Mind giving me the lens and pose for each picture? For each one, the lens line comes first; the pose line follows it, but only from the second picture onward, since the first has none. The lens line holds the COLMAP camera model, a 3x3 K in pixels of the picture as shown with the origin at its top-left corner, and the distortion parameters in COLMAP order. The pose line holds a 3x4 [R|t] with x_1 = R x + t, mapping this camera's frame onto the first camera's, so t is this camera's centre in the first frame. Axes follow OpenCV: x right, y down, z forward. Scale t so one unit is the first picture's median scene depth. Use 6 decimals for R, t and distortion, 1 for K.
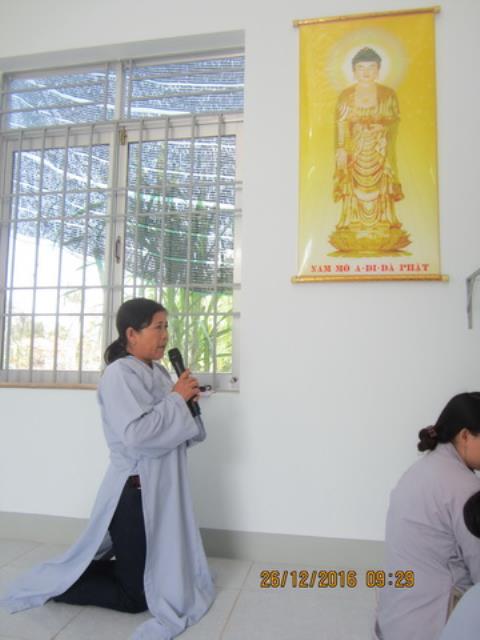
lens RADIAL K [[592.6, 0, 240.3], [0, 592.6, 335.9], [0, 0, 1]] dist [0.052773, -0.004173]
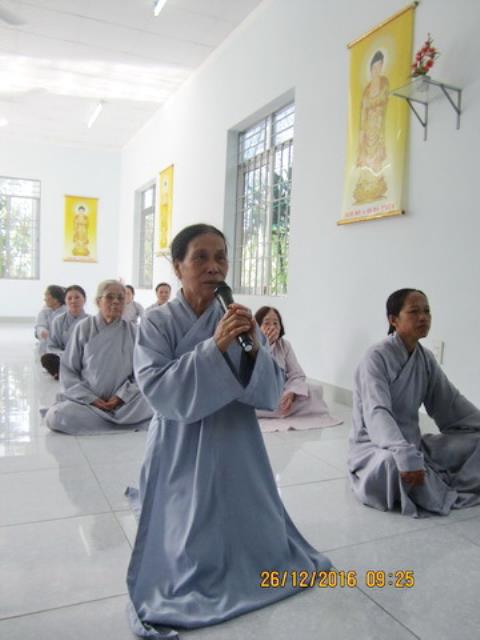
lens RADIAL K [[592.6, 0, 240.3], [0, 592.6, 335.9], [0, 0, 1]] dist [0.052773, -0.004173]
pose [[0.589112, 0.024589, -0.807677, 1.236782], [0.082541, 0.992477, 0.090419, 0.038268], [0.803825, -0.119933, 0.582651, -0.182707]]
